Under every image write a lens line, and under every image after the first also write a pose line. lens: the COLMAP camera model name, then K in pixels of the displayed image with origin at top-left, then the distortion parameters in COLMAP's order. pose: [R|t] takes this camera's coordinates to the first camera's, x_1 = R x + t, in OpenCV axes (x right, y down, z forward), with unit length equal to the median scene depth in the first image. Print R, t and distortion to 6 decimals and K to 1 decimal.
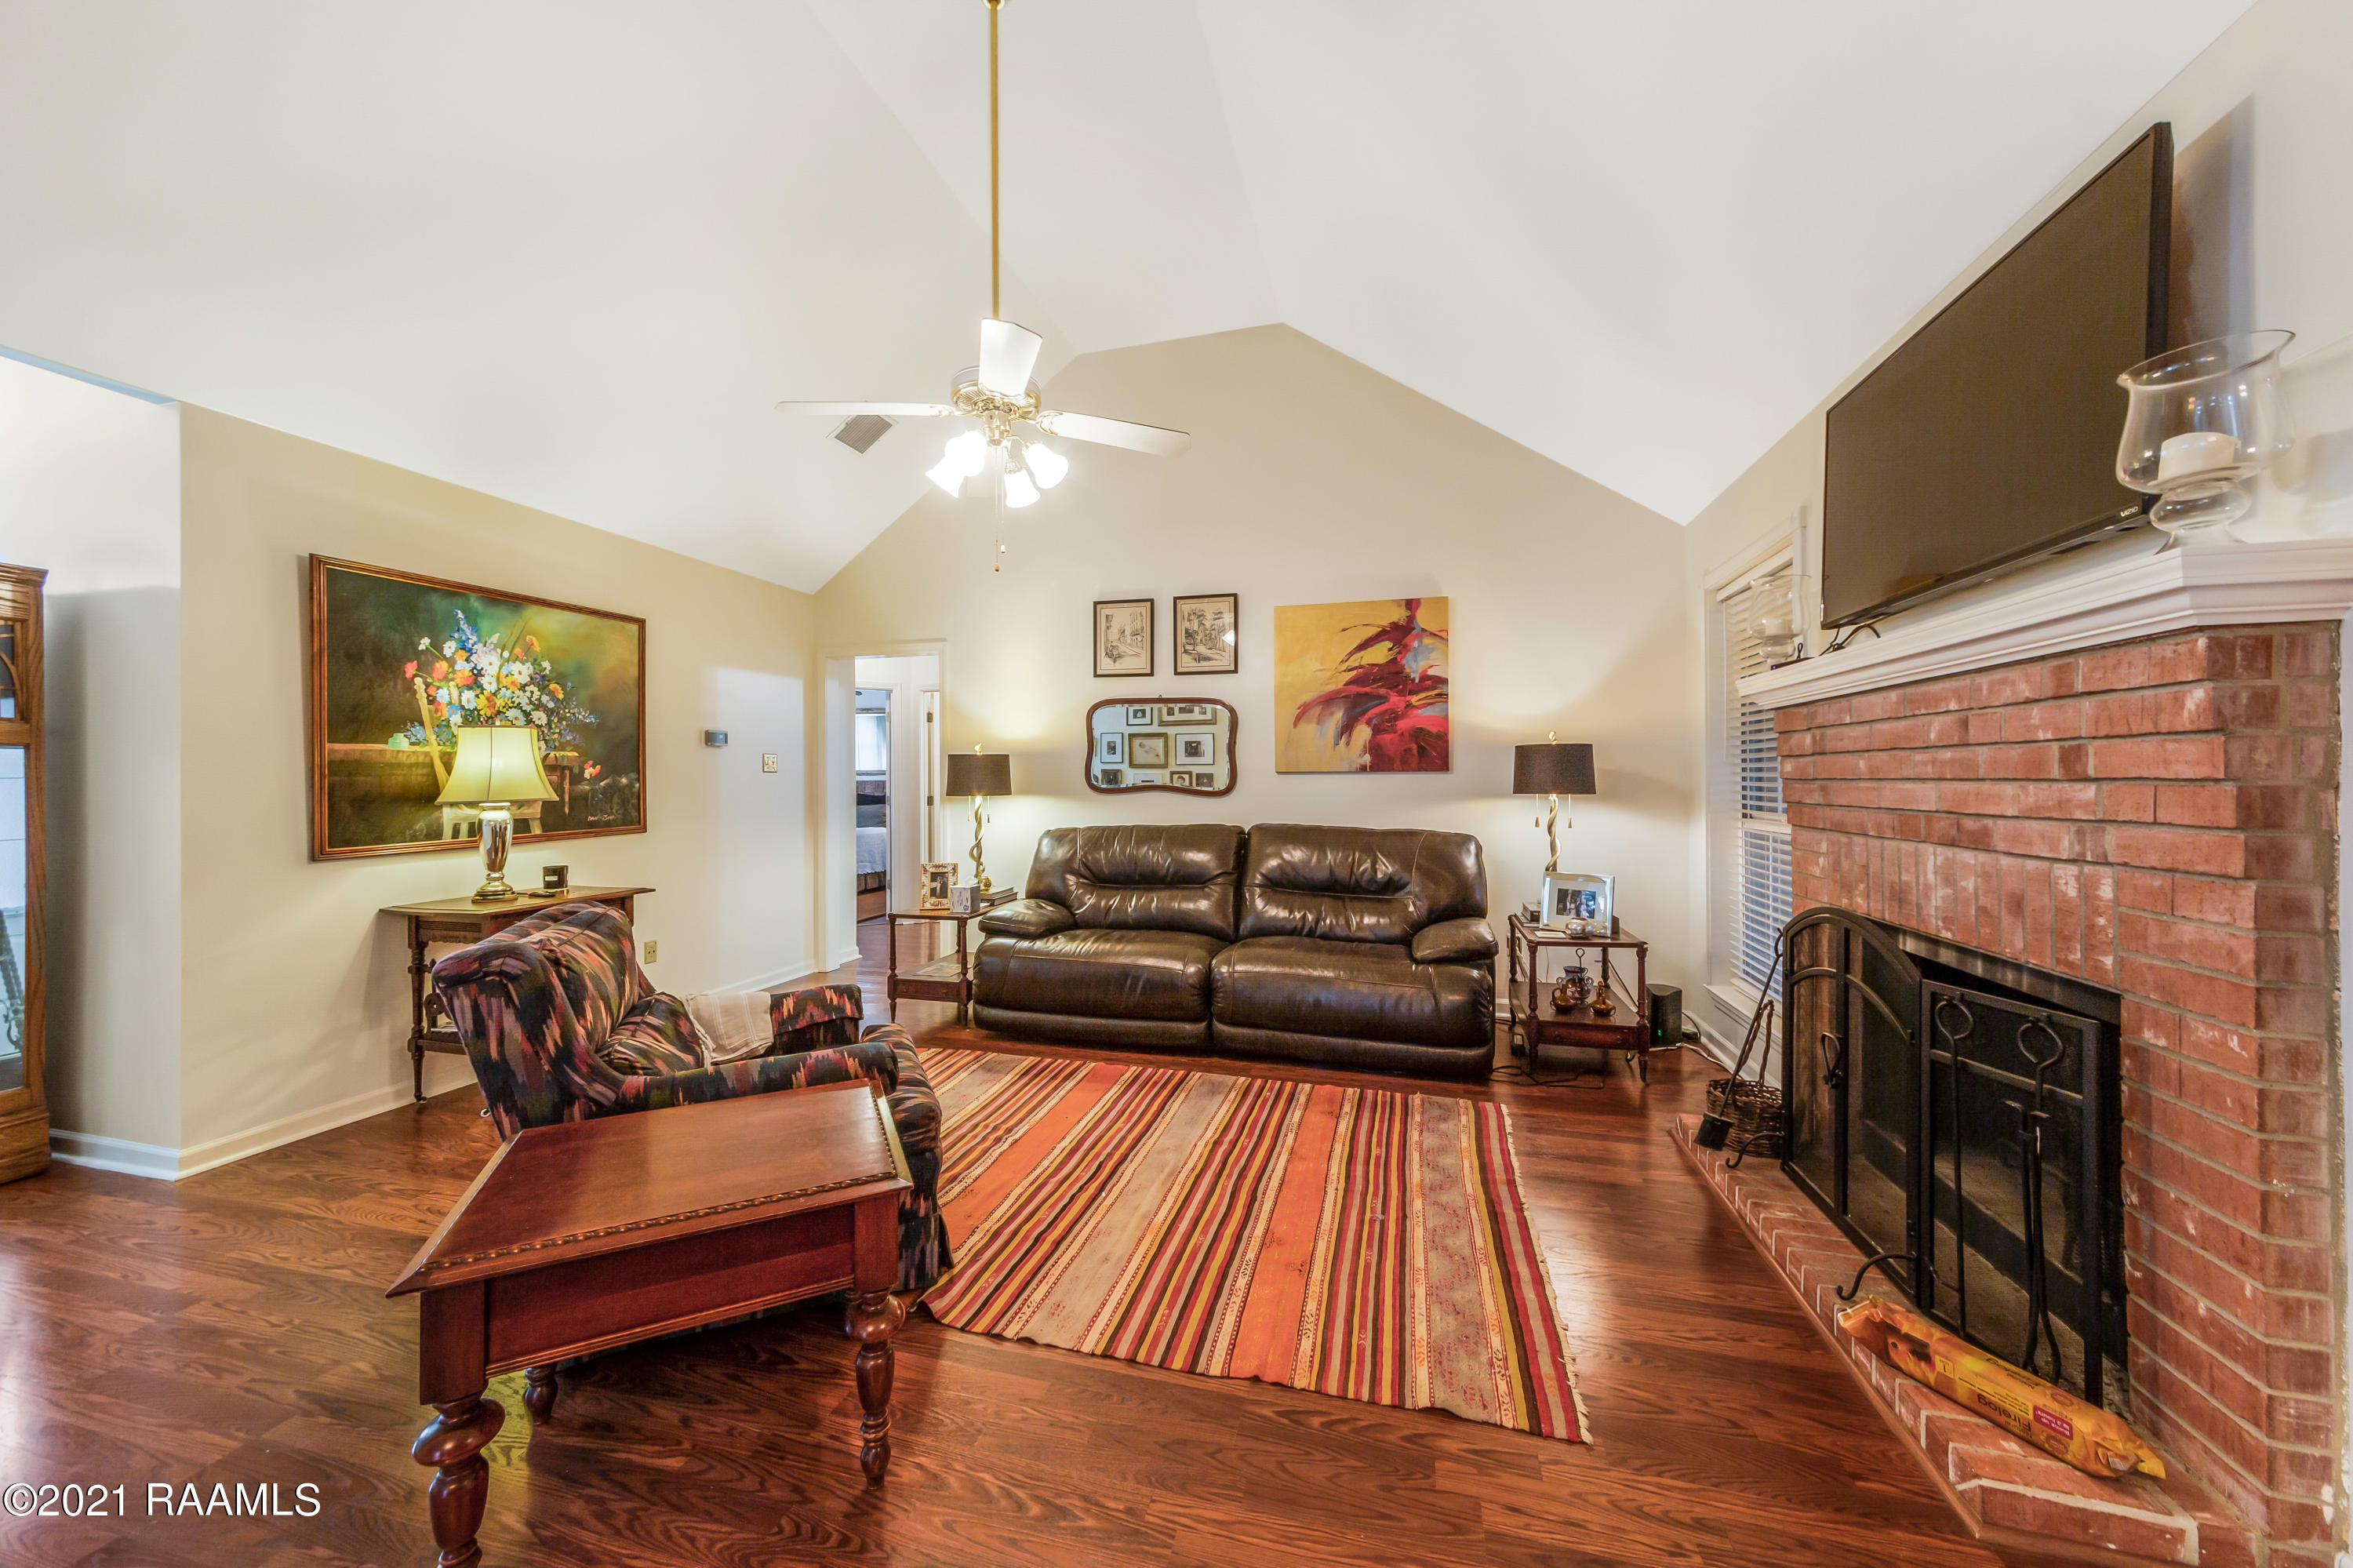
lens RADIAL K [[839.5, 0, 1176.9], [0, 839.5, 777.4], [0, 0, 1]] dist [0.010605, 0.000218]
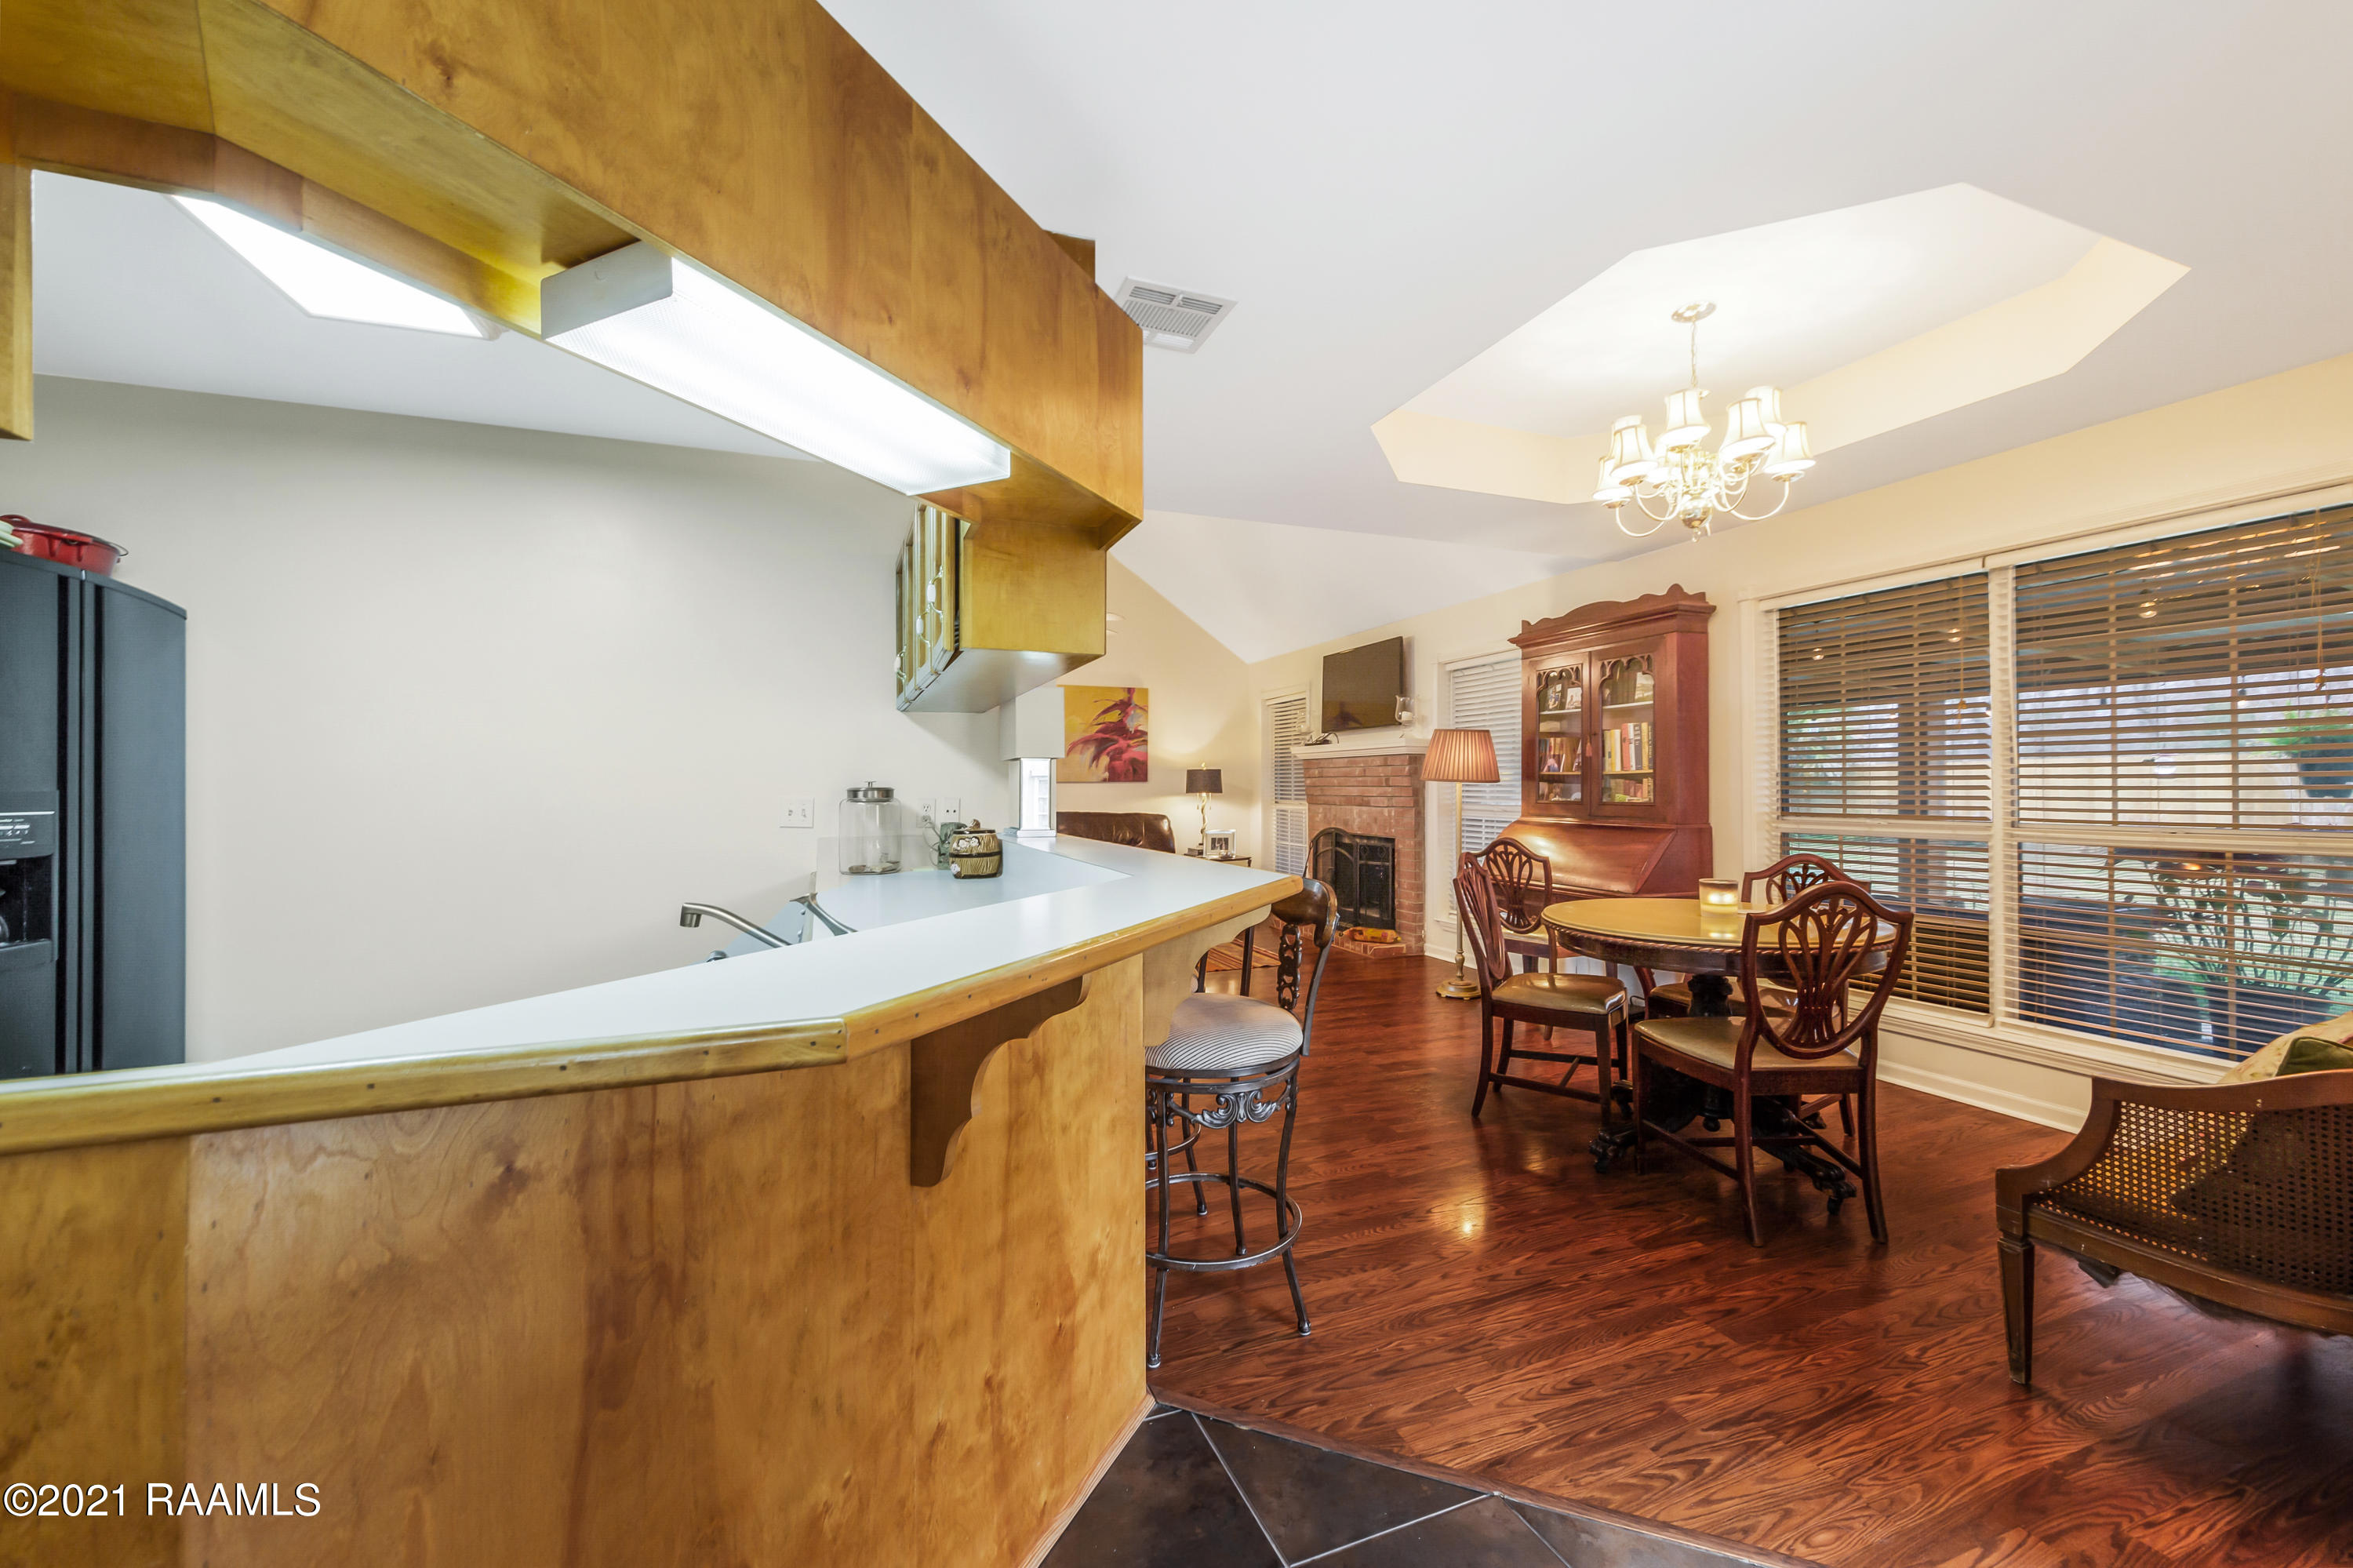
lens RADIAL K [[954.8, 0, 1181.3], [0, 954.8, 786.9], [0, 0, 1]] dist [0.001586, 0.000062]
pose [[0.798636, 0.003105, 0.601806, -0.994571], [-0.004294, 0.999991, 0.000538, 0.002860], [-0.601799, -0.003014, 0.798642, -0.823966]]
